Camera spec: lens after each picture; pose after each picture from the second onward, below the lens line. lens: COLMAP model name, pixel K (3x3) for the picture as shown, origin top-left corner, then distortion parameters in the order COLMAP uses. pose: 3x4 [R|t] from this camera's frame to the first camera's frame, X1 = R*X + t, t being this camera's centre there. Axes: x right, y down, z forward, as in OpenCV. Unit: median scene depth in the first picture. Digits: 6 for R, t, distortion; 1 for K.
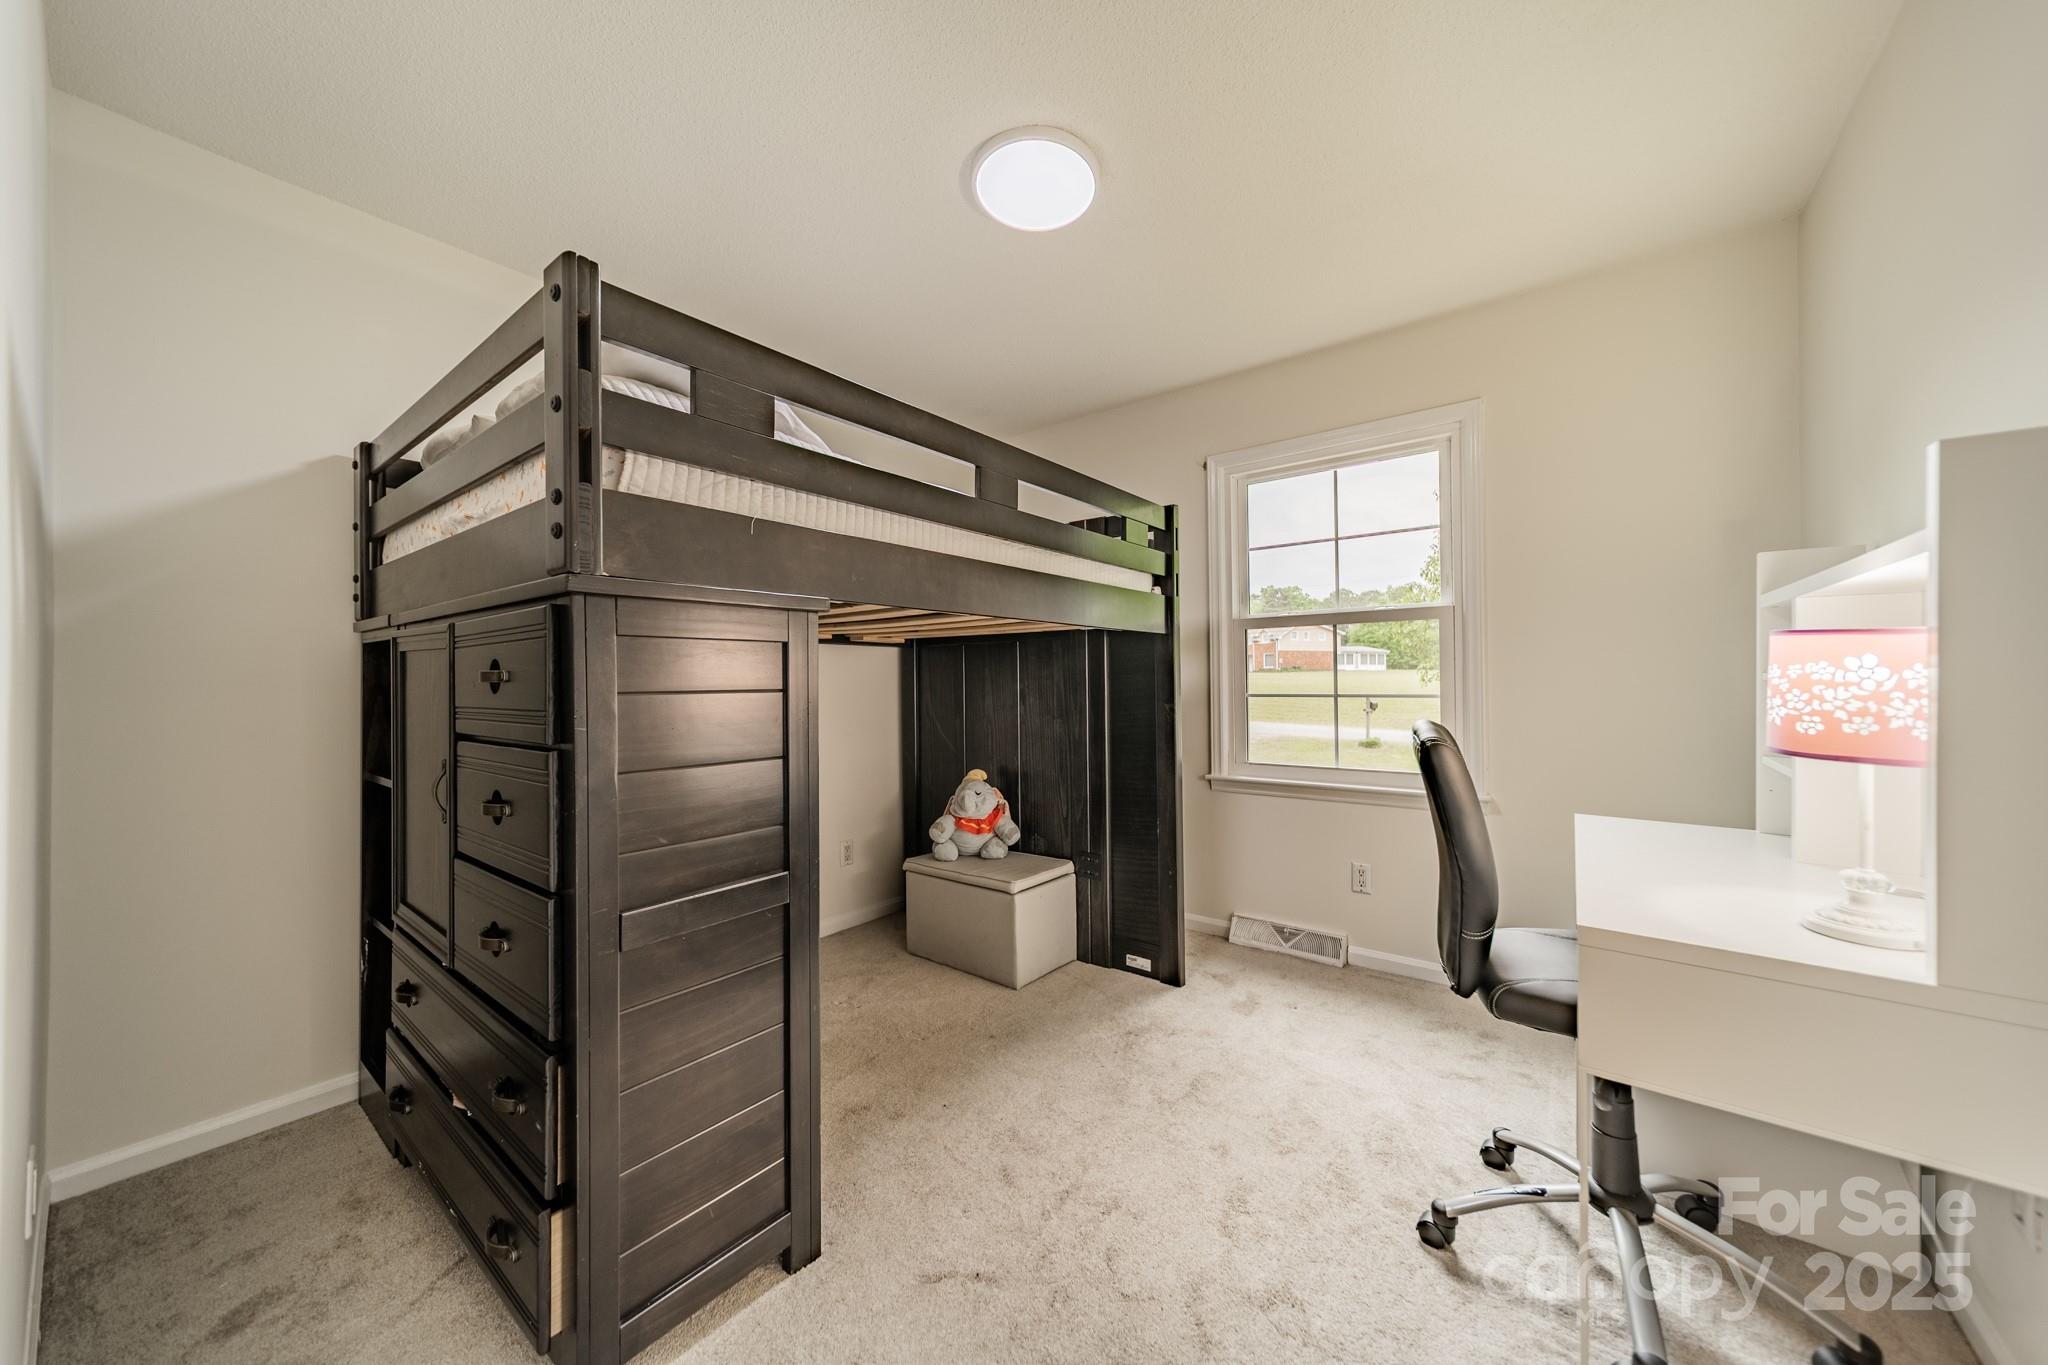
lens RADIAL K [[725.1, 0, 1030.0], [0, 725.1, 675.5], [0, 0, 1]] dist [0.007512, 0.001140]
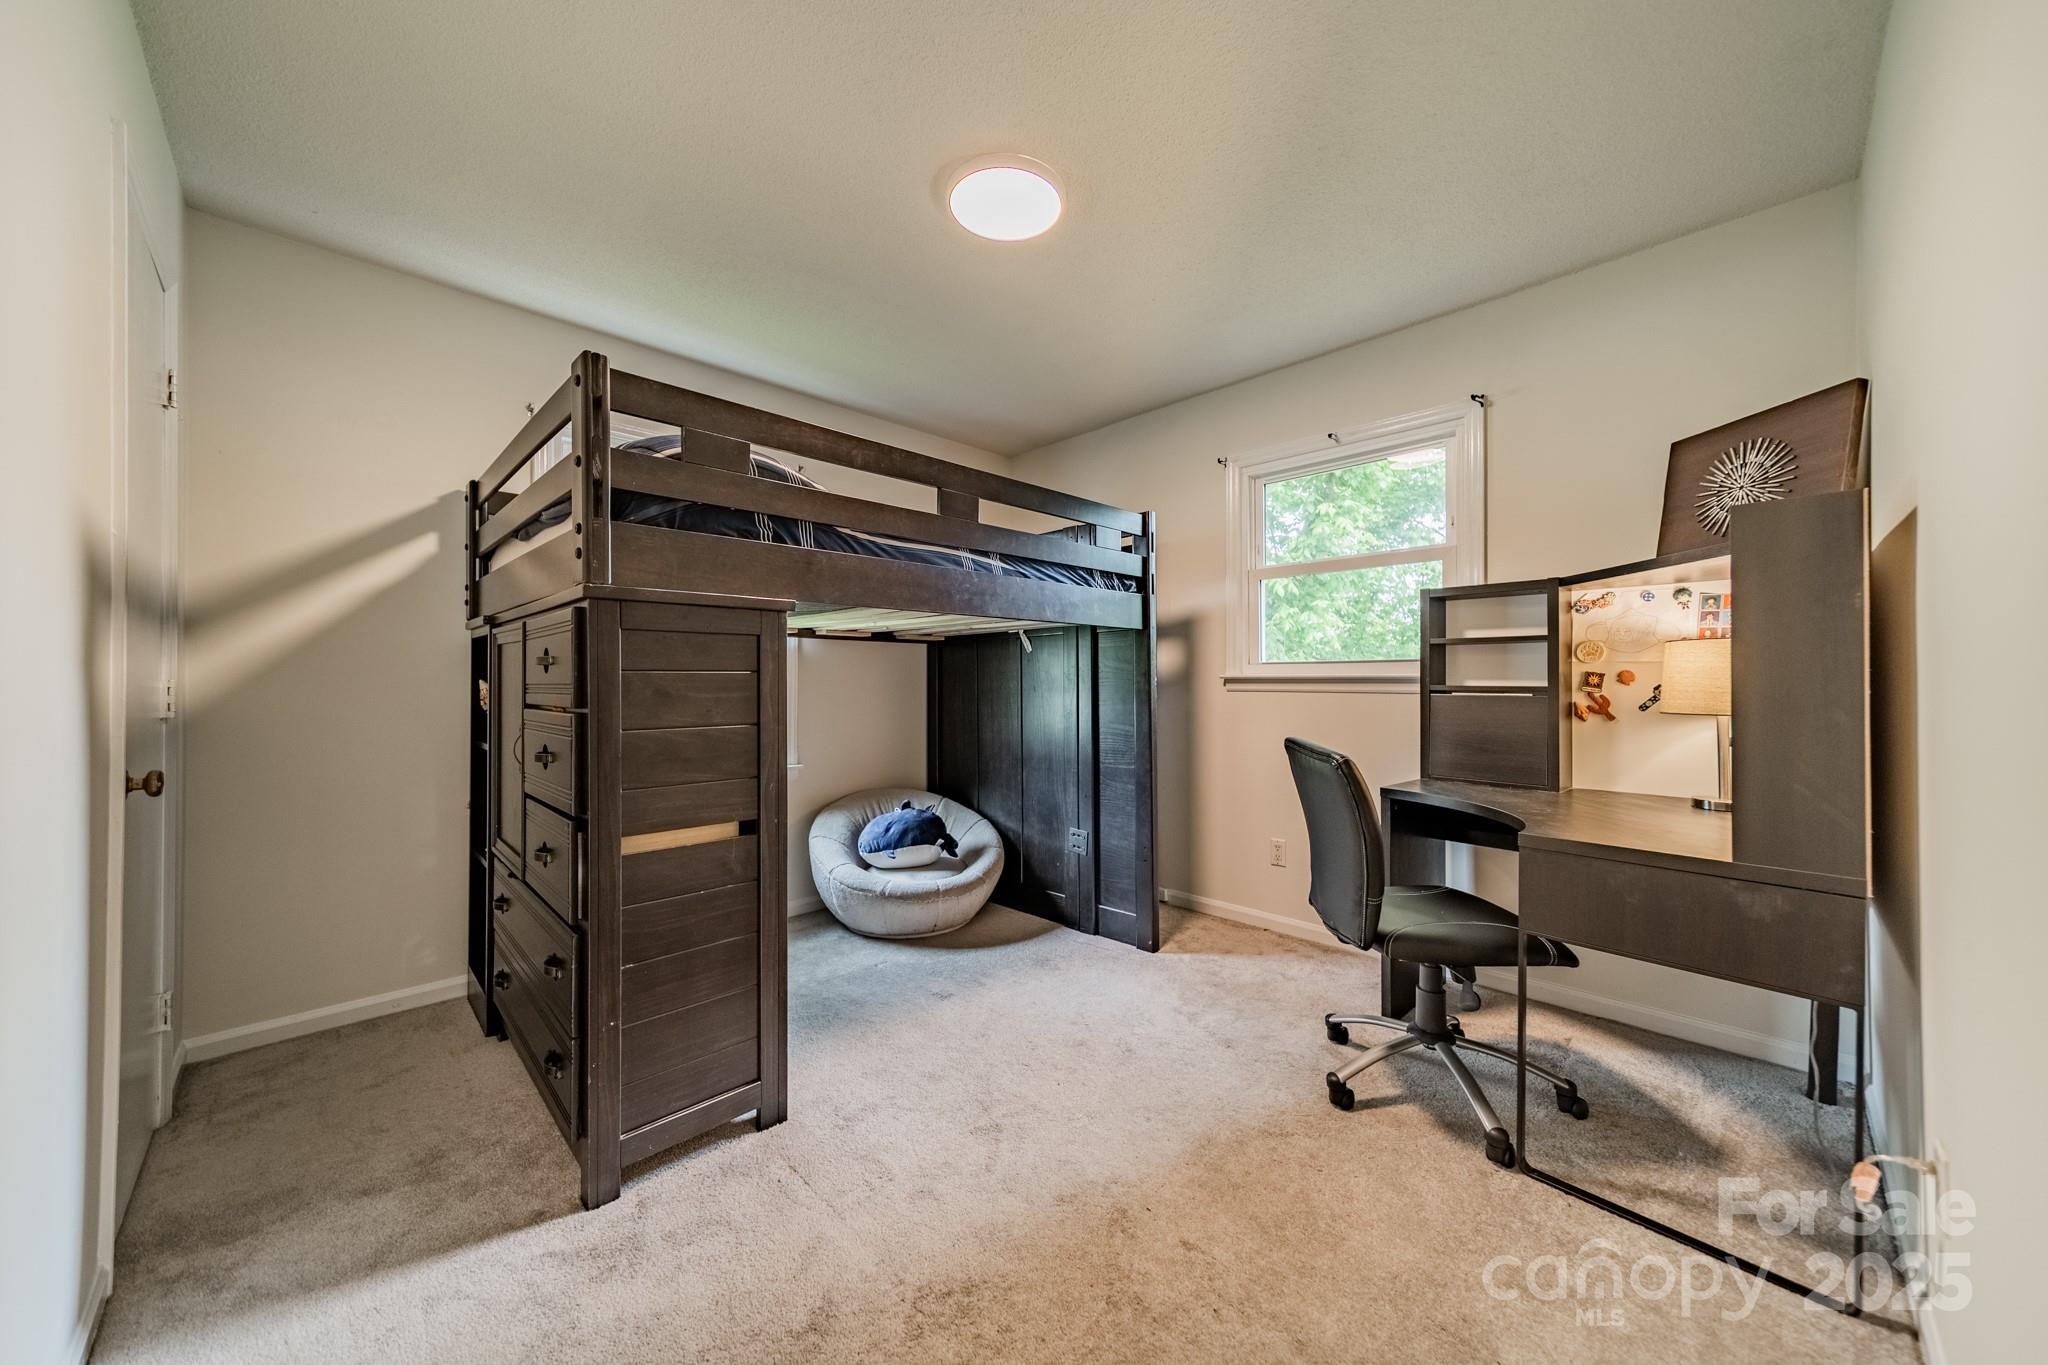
lens RADIAL K [[725.1, 0, 1015.7], [0, 725.1, 680.6], [0, 0, 1]] dist [0.007512, 0.001140]
pose [[0.991773, 0.008996, -0.127696, 0.213561], [-0.007769, 0.999919, 0.010103, 0.012316], [0.127777, -0.009028, 0.991762, -0.159769]]
